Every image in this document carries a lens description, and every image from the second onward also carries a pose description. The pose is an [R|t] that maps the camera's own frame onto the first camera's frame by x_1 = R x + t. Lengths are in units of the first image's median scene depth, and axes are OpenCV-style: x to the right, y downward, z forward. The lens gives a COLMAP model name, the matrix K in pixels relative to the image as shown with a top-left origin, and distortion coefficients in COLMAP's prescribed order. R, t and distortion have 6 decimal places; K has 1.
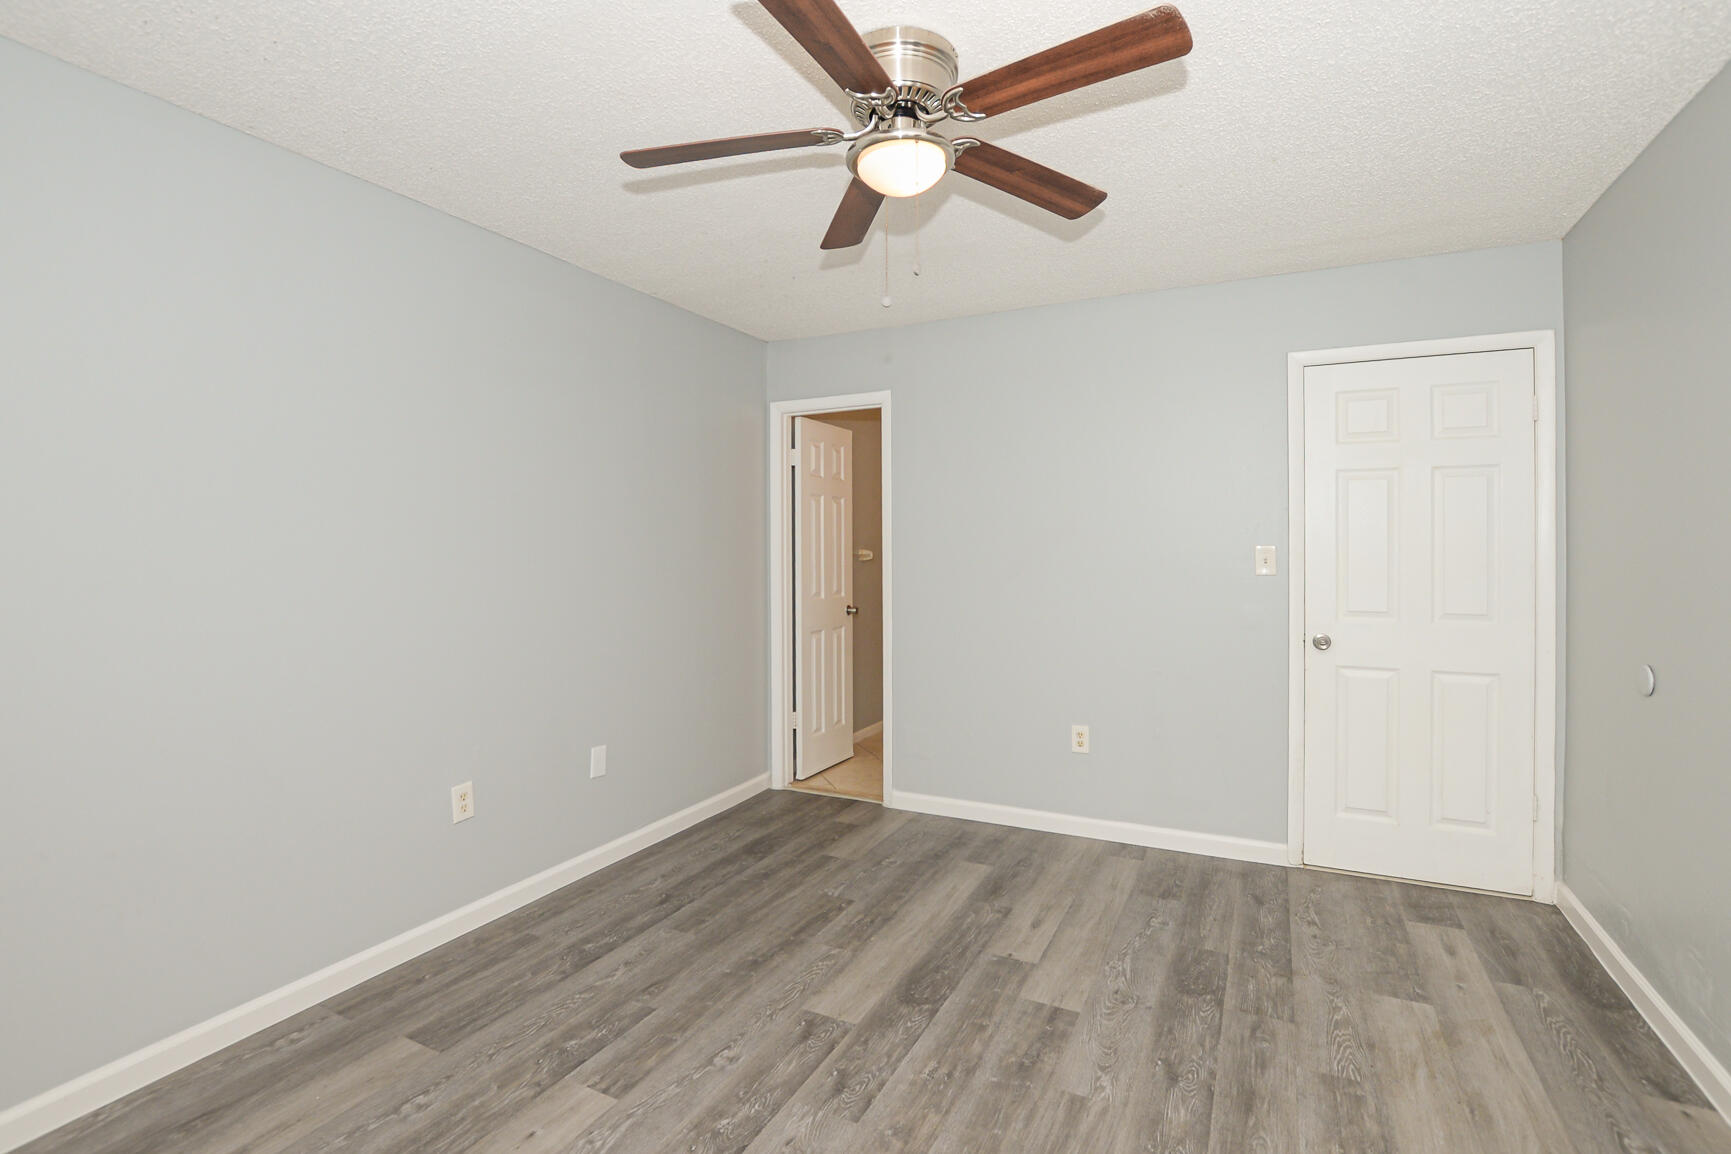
lens RADIAL K [[782.9, 0, 865.0], [0, 782.9, 565.5], [0, 0, 1]] dist [-0.026481, 0.001935]
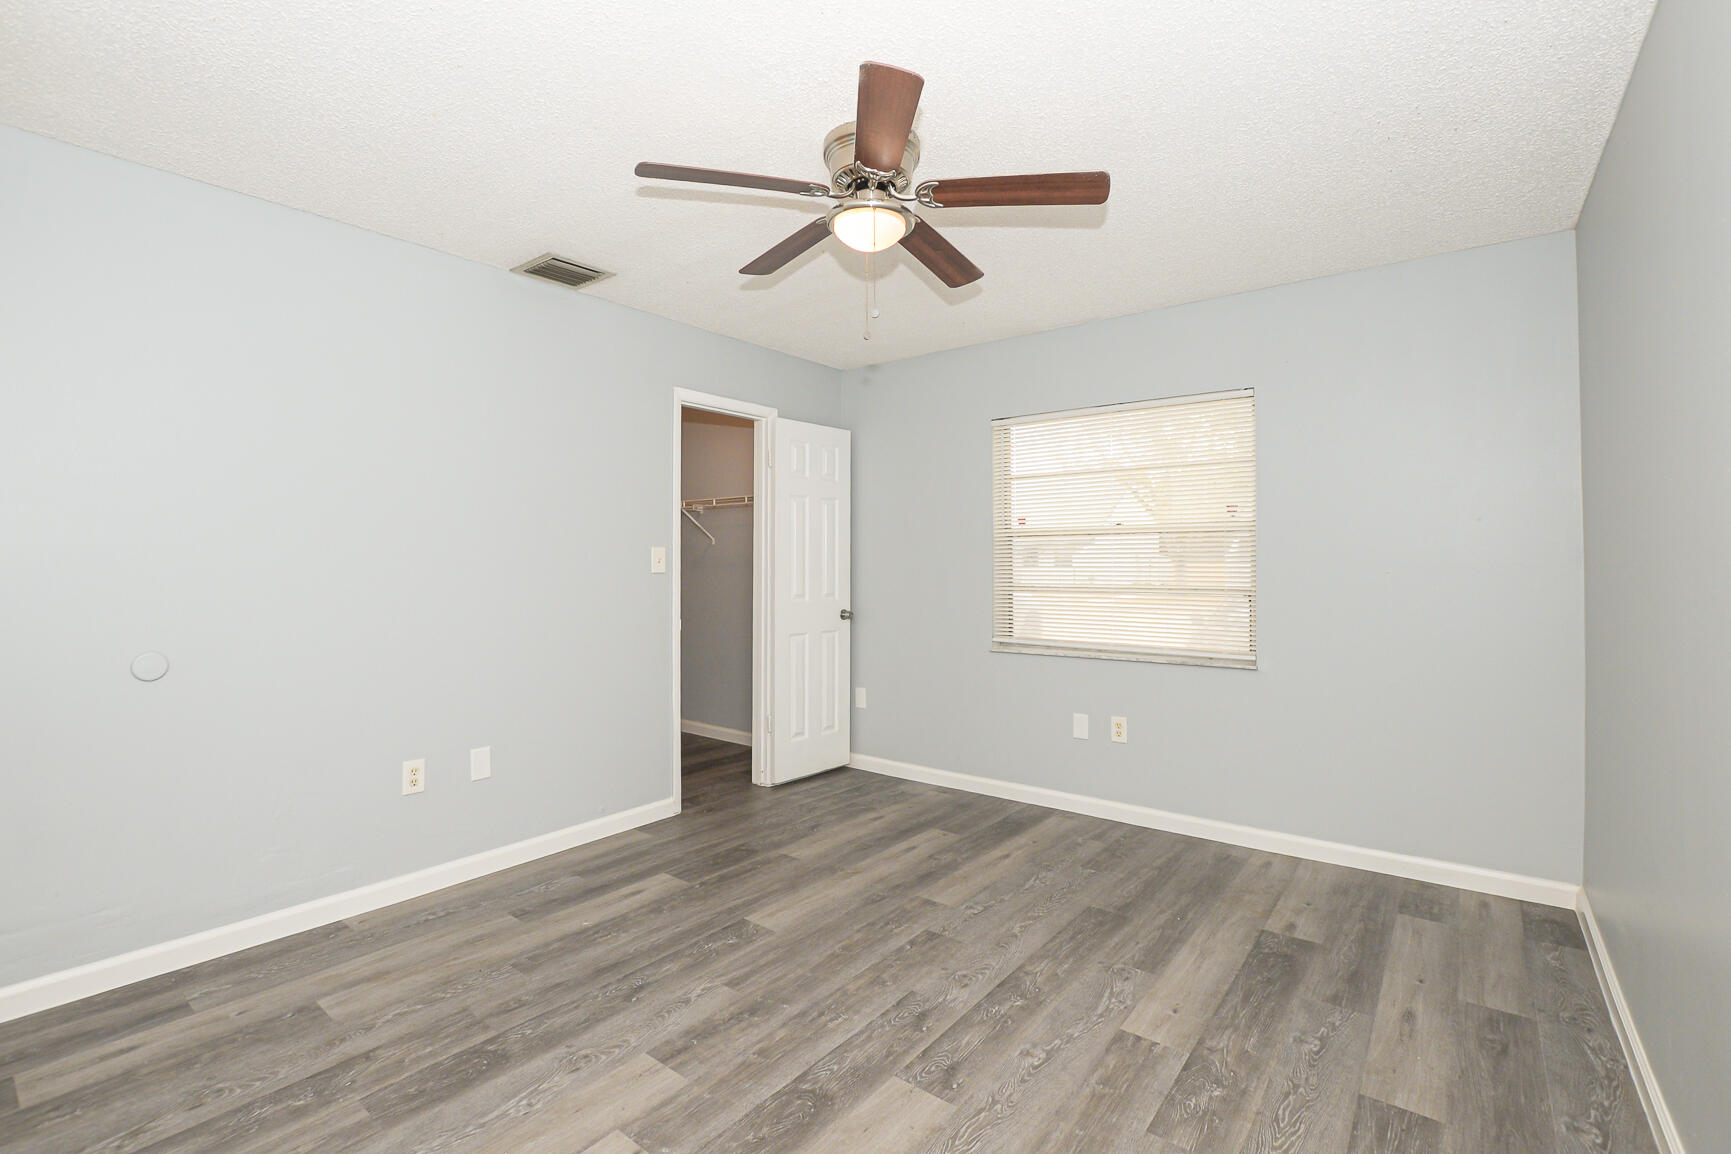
lens RADIAL K [[782.9, 0, 866.0], [0, 782.9, 564.6], [0, 0, 1]] dist [-0.026481, 0.001935]
pose [[-0.982813, 0.002447, 0.184589, -0.151258], [0.006511, 0.999749, 0.021414, -0.006104], [-0.184491, 0.022248, -0.982582, 1.960026]]
